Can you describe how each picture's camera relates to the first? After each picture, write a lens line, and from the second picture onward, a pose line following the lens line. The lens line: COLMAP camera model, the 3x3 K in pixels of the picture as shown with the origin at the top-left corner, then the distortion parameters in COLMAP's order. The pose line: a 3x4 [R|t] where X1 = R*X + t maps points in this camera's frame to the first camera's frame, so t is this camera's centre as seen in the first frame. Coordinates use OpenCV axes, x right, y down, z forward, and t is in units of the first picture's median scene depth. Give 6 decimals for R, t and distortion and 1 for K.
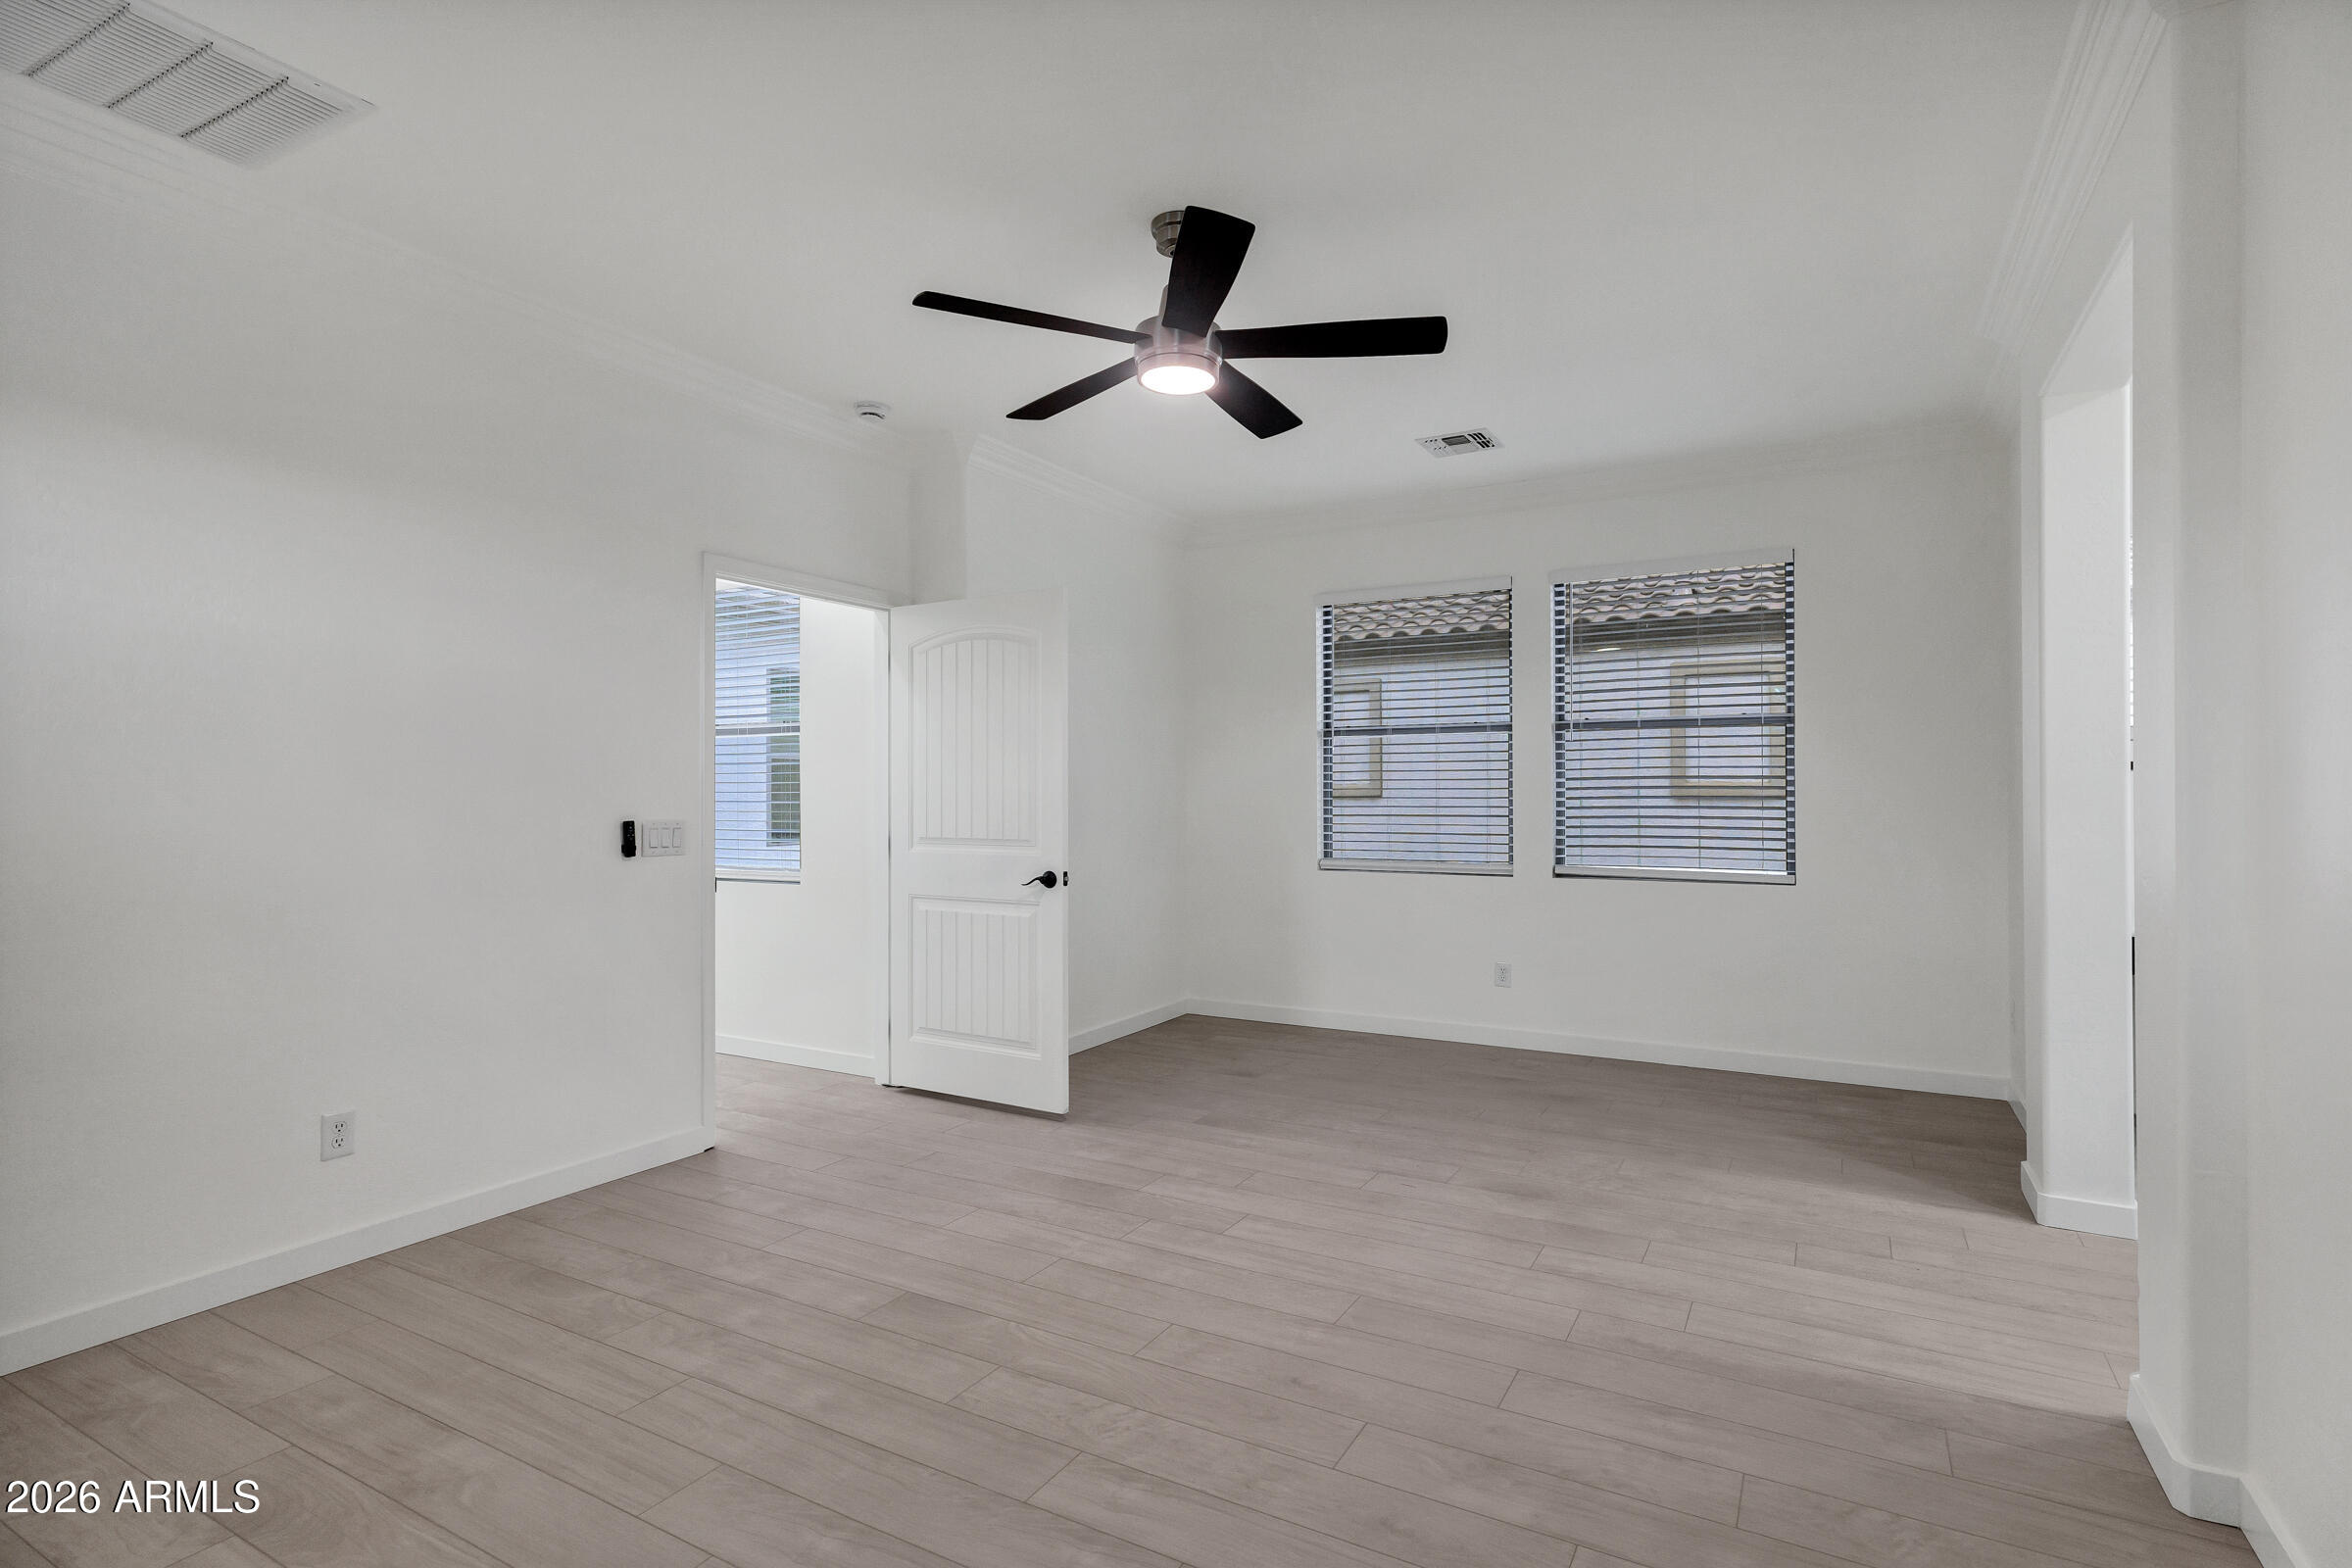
lens RADIAL K [[1162.0, 0, 1176.2], [0, 1162.0, 777.0], [0, 0, 1]] dist [0.004071, 0.000294]
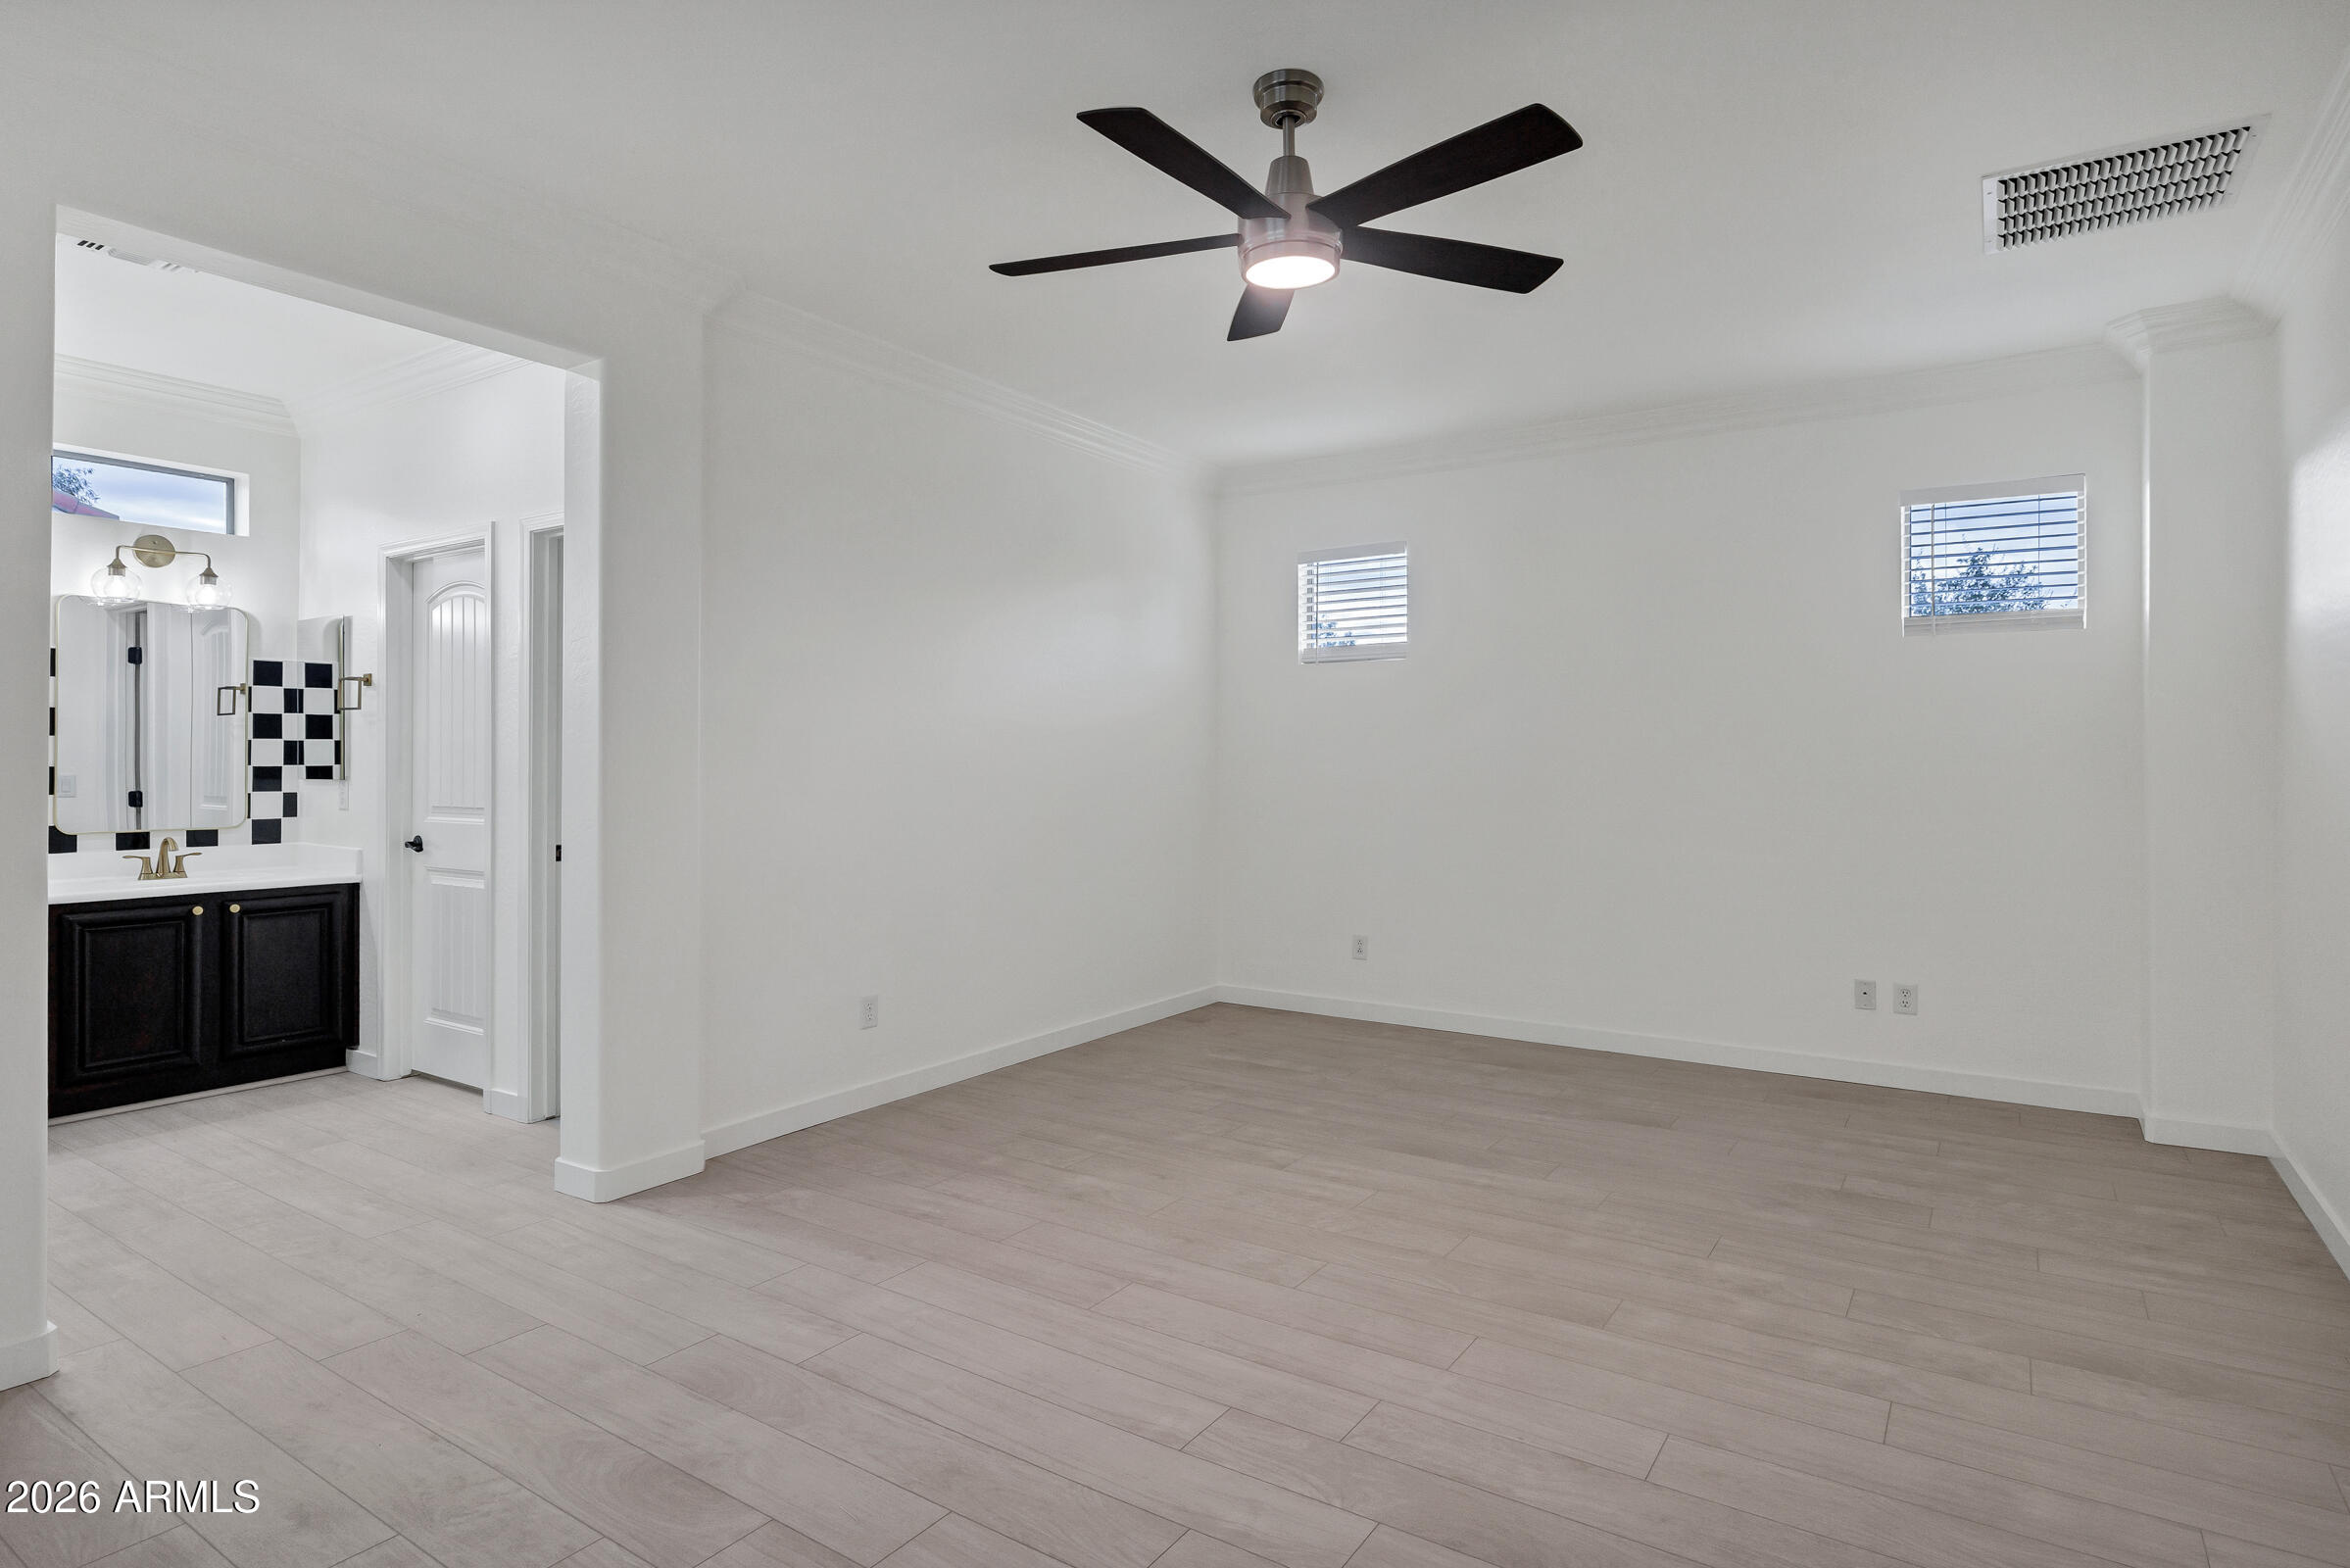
lens RADIAL K [[1250.0, 0, 1170.0], [0, 1250.0, 777.0], [0, 0, 1]] dist [0.001537, -0.000540]
pose [[-0.997279, 0.000147, 0.073718, 0.019752], [0.000340, 0.999997, 0.002606, 0.024565], [-0.073718, 0.002624, -0.997276, 1.720528]]
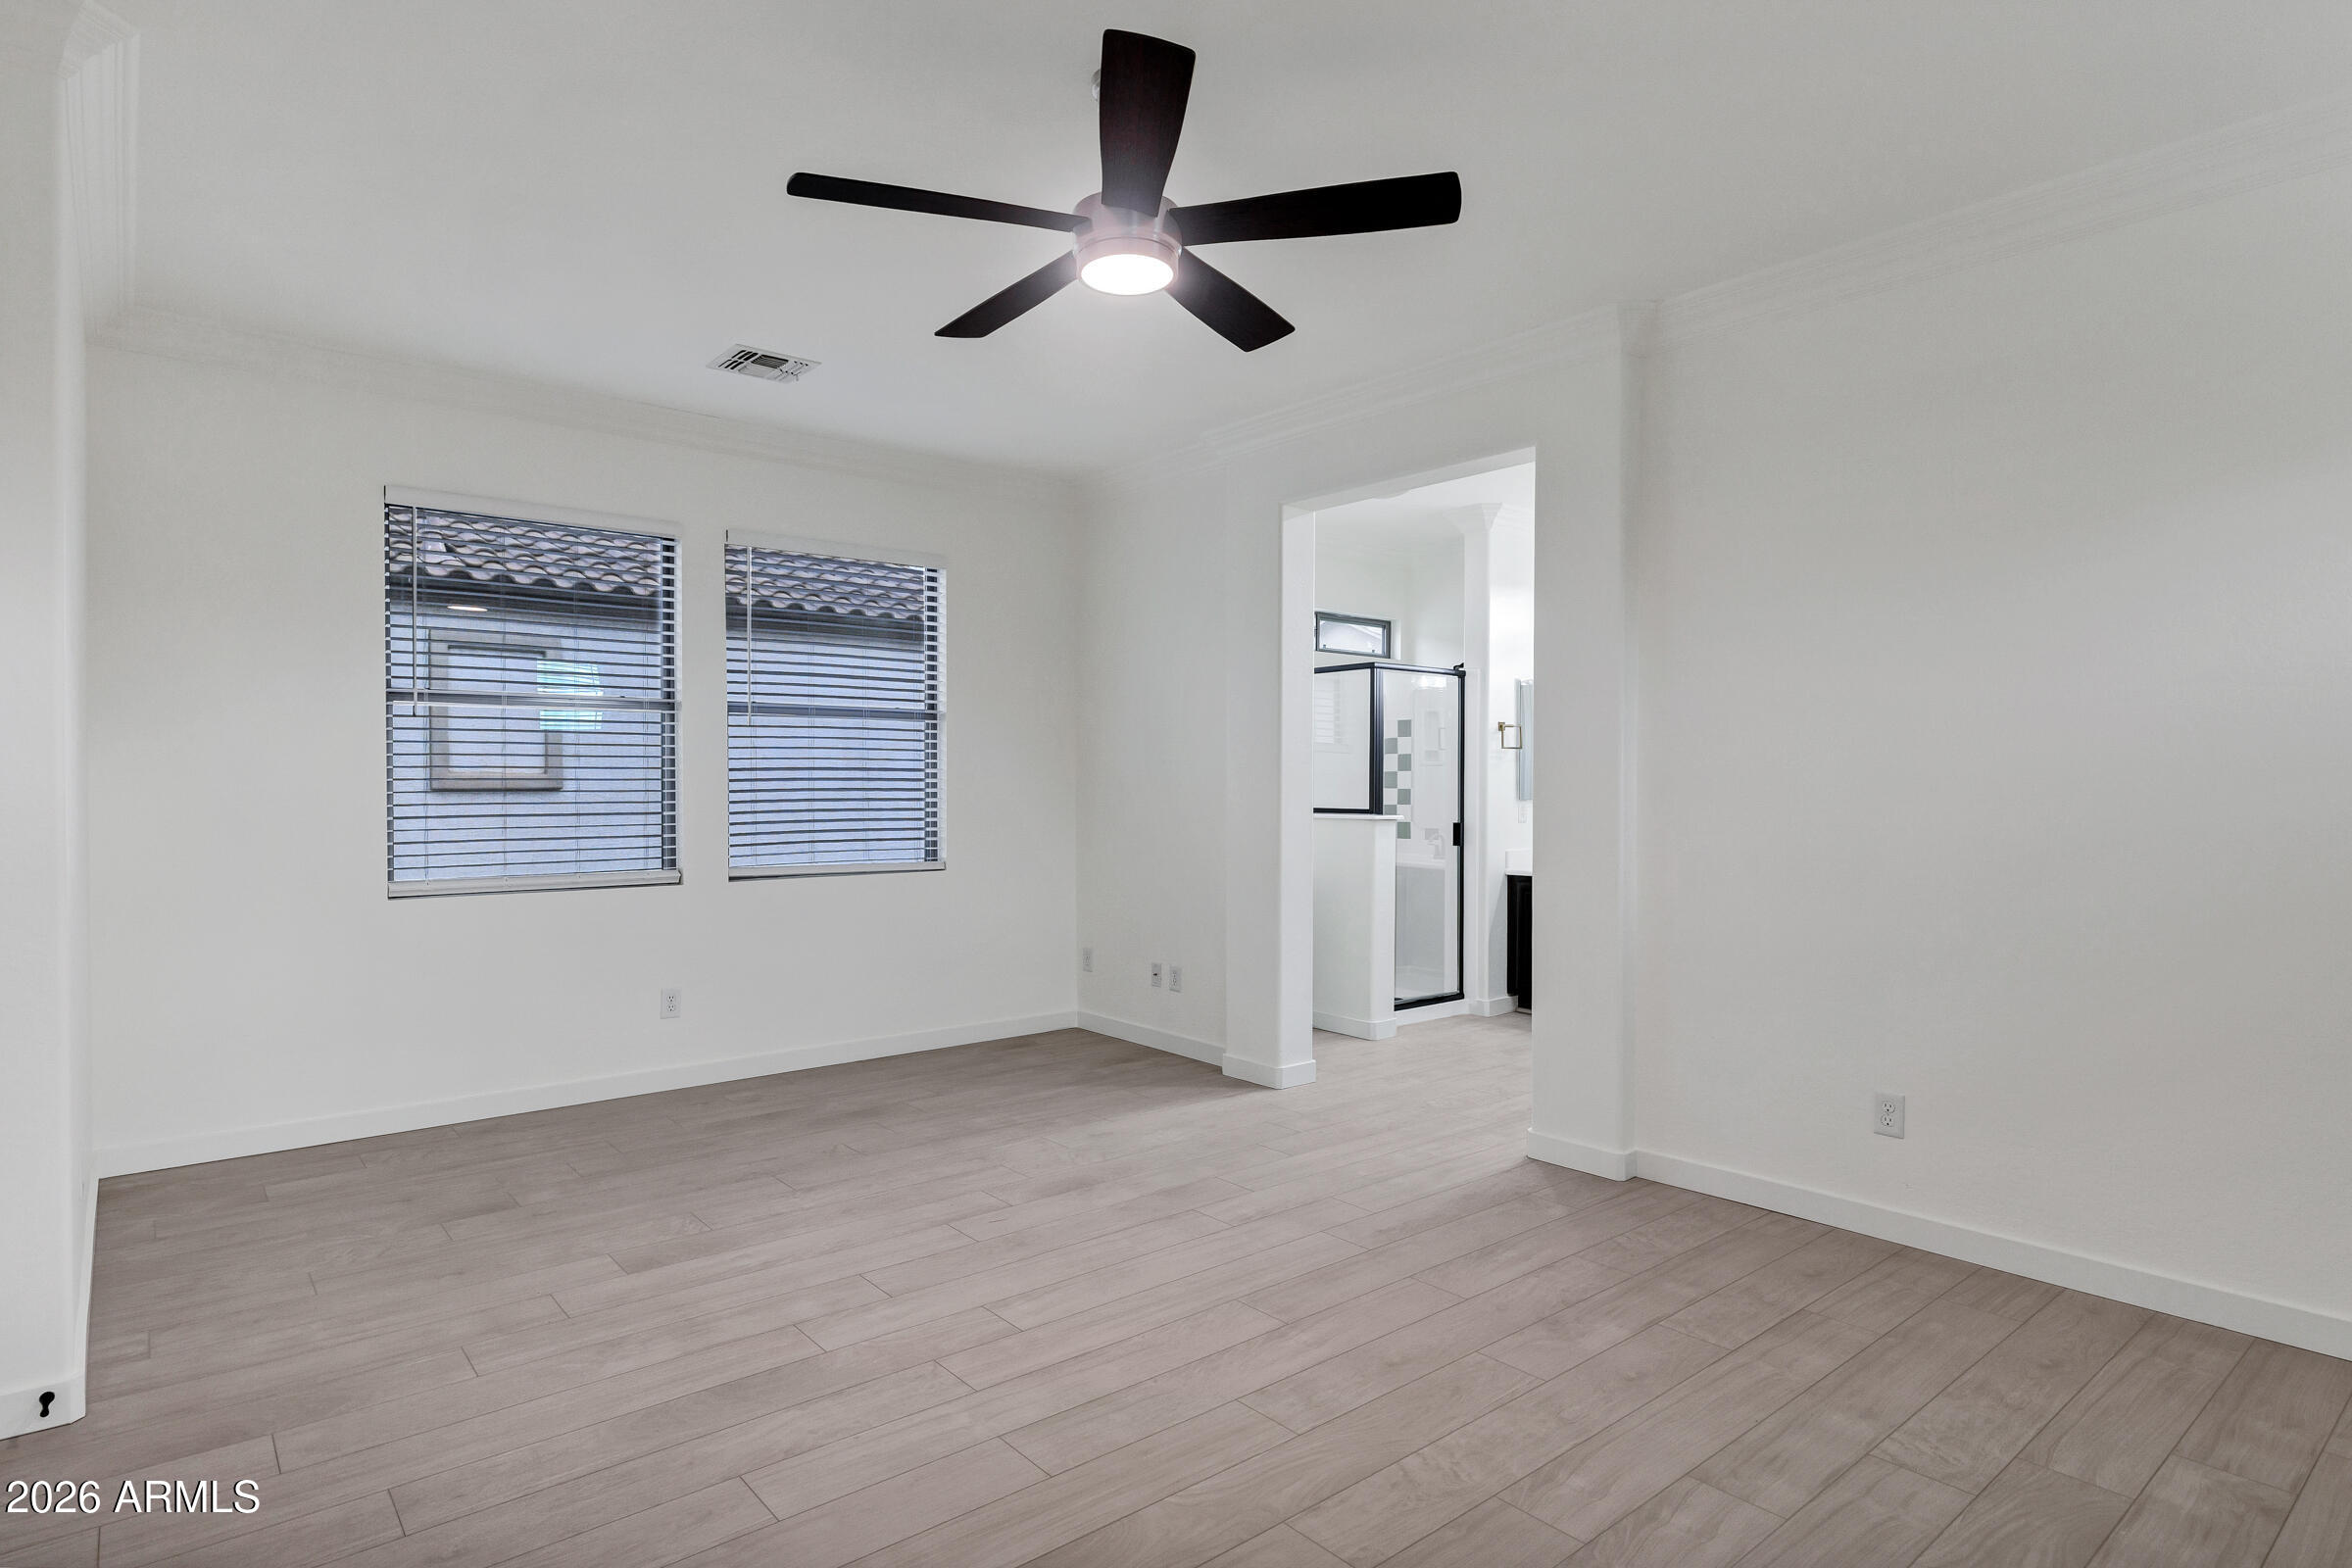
lens RADIAL K [[1251.1, 0, 1177.2], [0, 1251.1, 782.5], [0, 0, 1]] dist [0.001537, -0.000540]
pose [[0.346203, 0.002876, 0.938155, -0.735442], [-0.012065, 0.999926, 0.001387, 0.011144], [-0.938082, -0.011799, 0.346212, 0.601994]]
